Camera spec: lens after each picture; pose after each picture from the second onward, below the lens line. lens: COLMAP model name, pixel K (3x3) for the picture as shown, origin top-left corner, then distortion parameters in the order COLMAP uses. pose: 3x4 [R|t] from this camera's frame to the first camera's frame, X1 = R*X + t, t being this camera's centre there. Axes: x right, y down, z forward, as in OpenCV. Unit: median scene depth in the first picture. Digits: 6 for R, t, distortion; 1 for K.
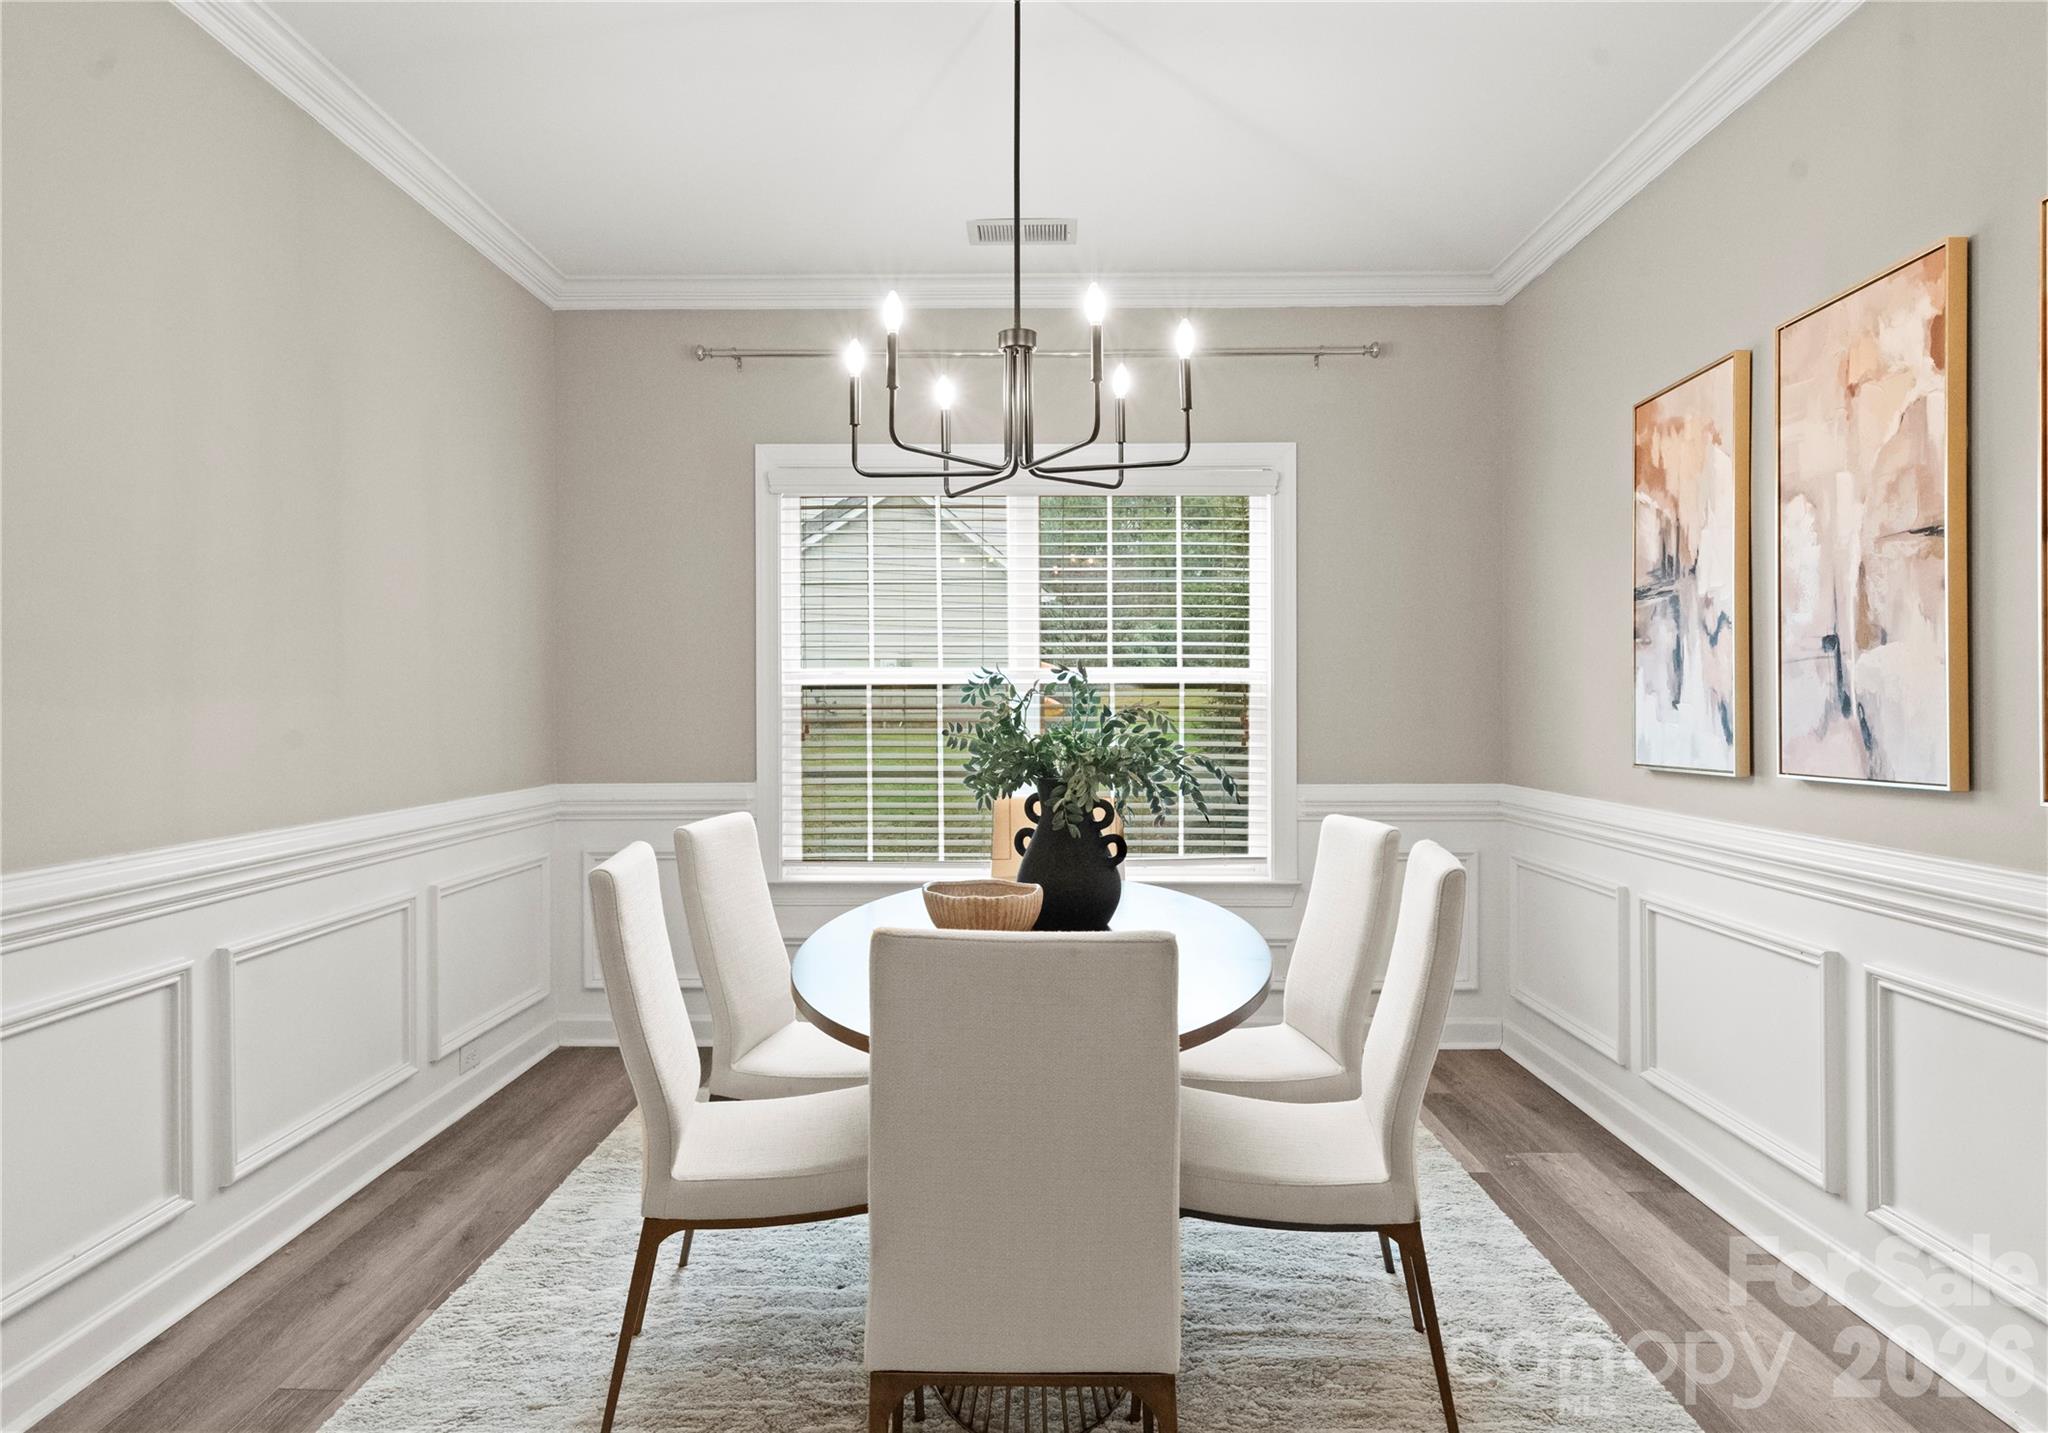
lens RADIAL K [[1211.0, 0, 1021.4], [0, 1211.0, 716.2], [0, 0, 1]] dist [0.021206, -0.000962]
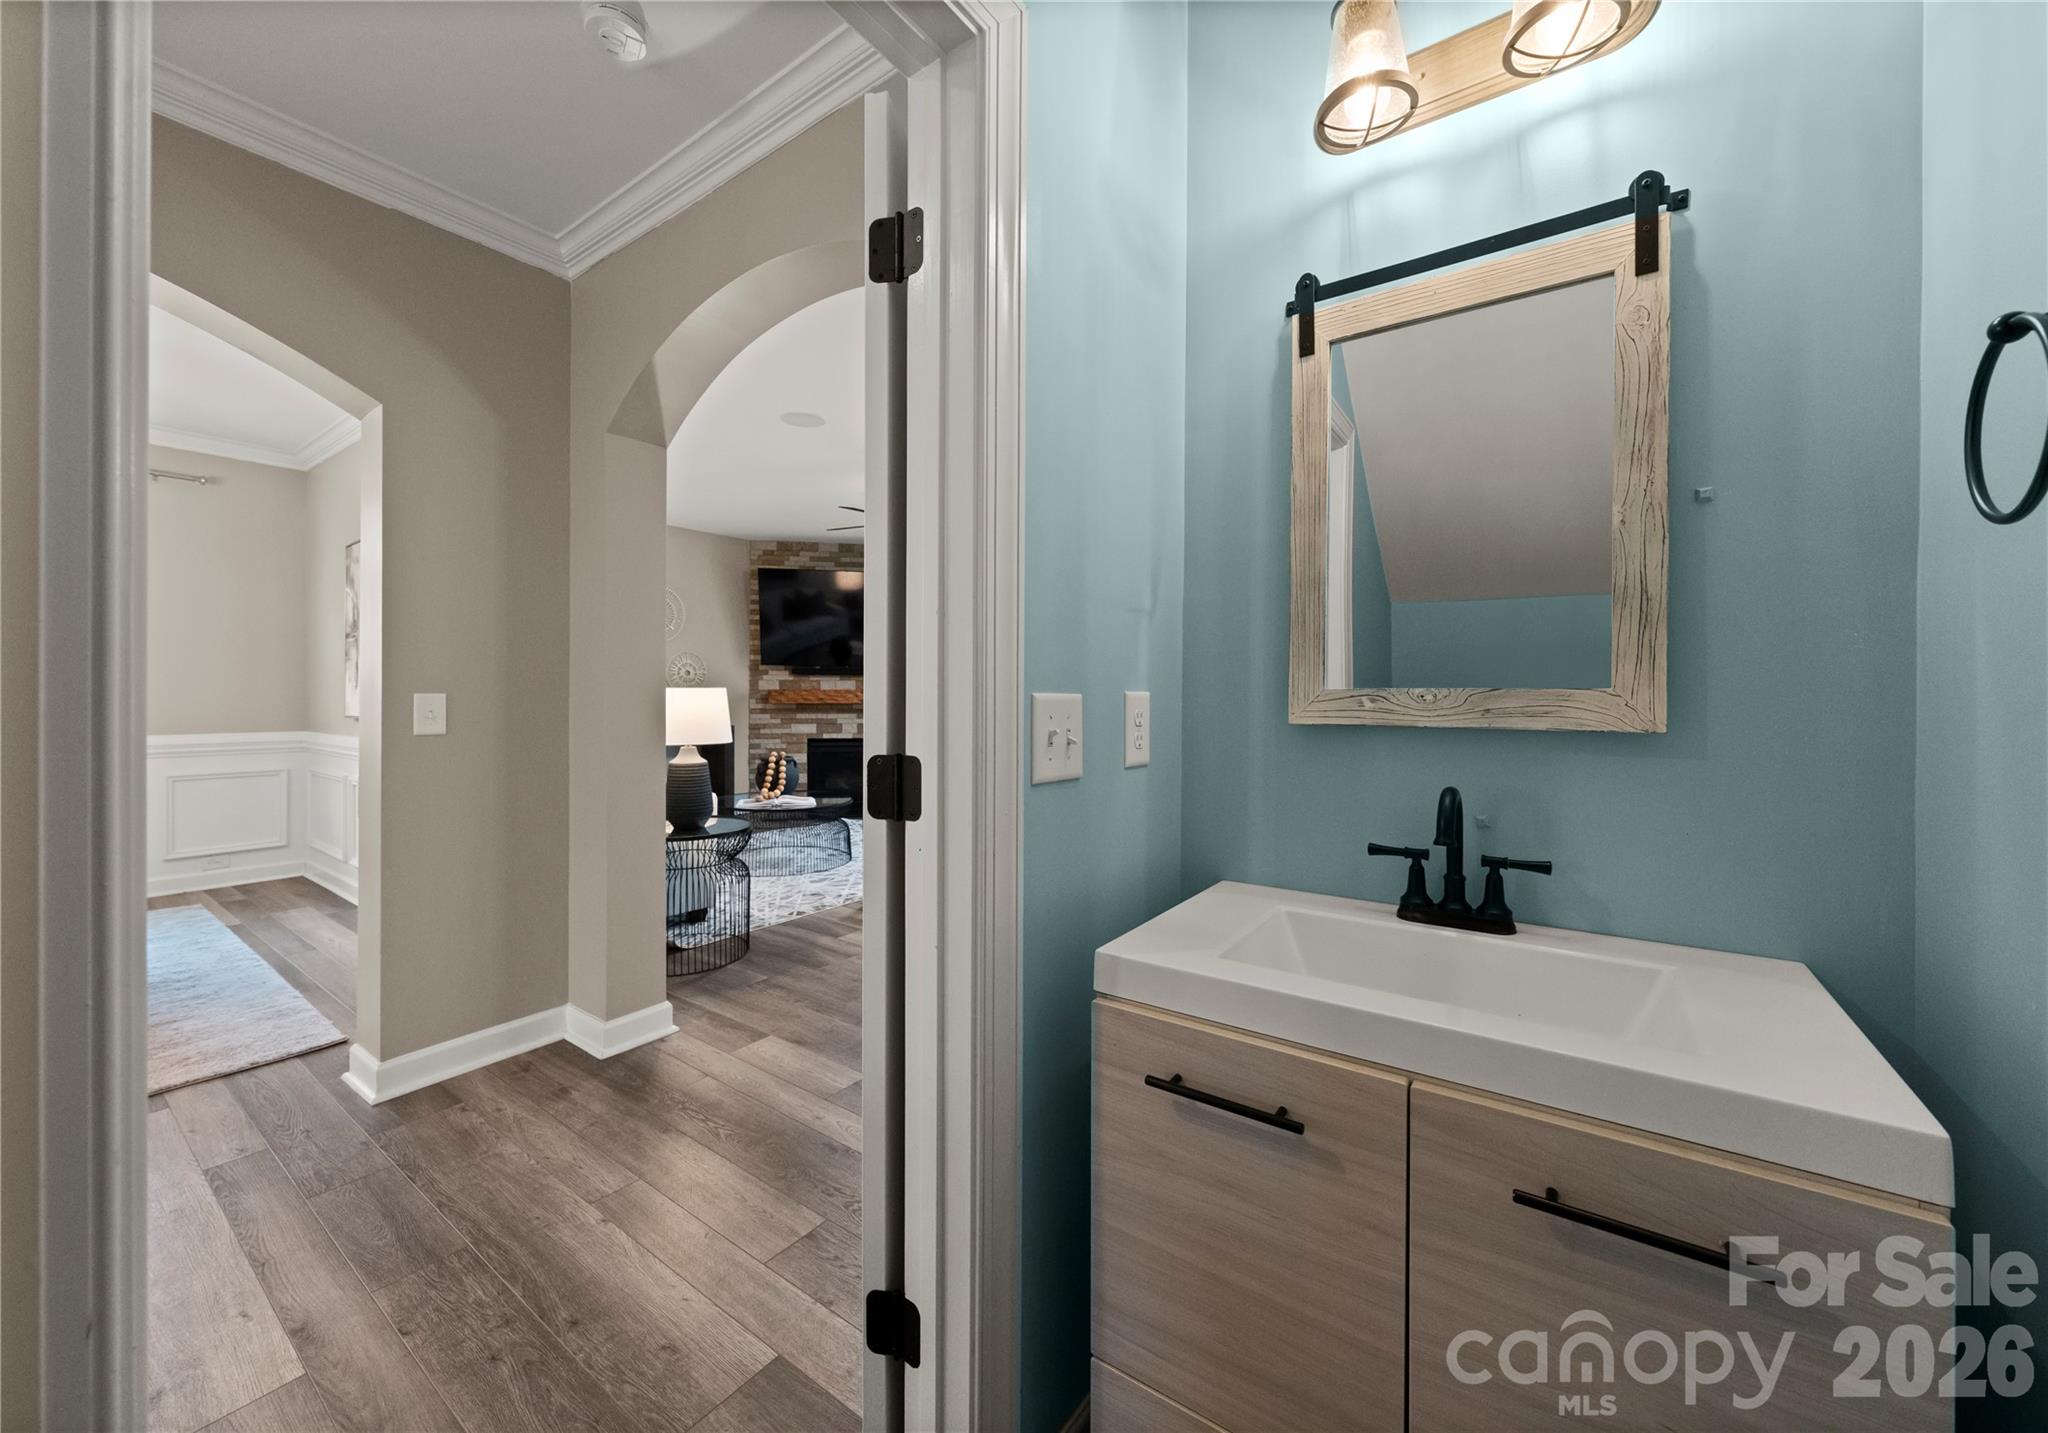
lens RADIAL K [[749.6, 0, 1002.8], [0, 749.6, 698.6], [0, 0, 1]] dist [-0.001051, -0.000134]
pose [[0.566661, 0.001740, 0.823949, 0.092165], [0.001021, 0.999996, -0.002814, 0.016535], [-0.823950, 0.002436, 0.566657, -0.777680]]
